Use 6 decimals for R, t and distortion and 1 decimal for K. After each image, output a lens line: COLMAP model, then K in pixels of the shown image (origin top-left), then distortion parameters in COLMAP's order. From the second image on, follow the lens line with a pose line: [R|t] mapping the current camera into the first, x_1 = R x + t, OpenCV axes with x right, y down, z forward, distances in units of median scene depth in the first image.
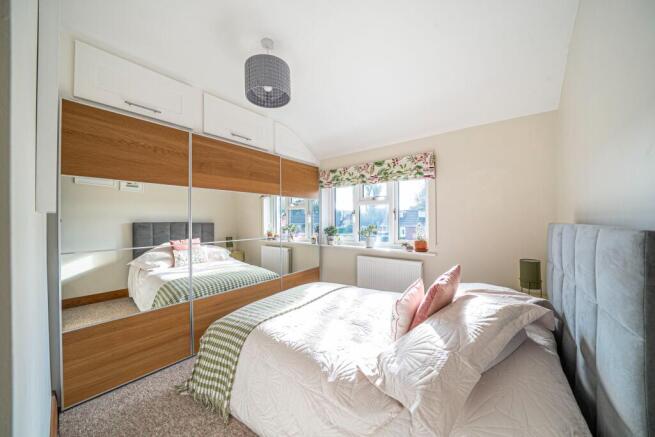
lens RADIAL K [[219.6, 0, 336.1], [0, 219.6, 216.6], [0, 0, 1]] dist [-0.027679, 0.000013]
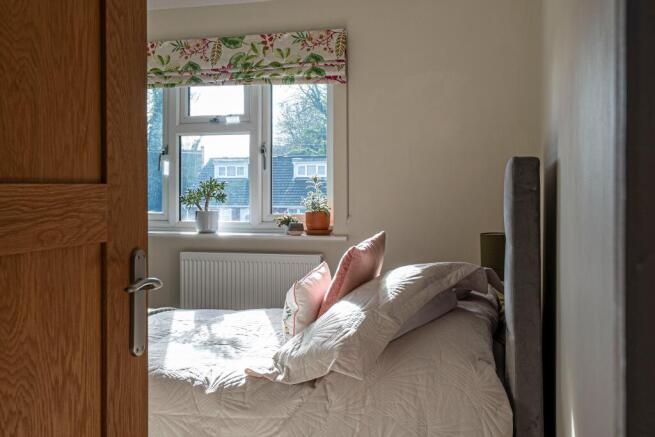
lens RADIAL K [[704.2, 0, 327.3], [0, 704.2, 218.4], [0, 0, 1]] dist [0.020086, 0.000000]
pose [[0.917611, -0.021372, 0.396905, -0.229725], [-0.002319, 0.998249, 0.059113, 0.037077], [-0.397473, -0.055163, 0.915954, -0.469836]]
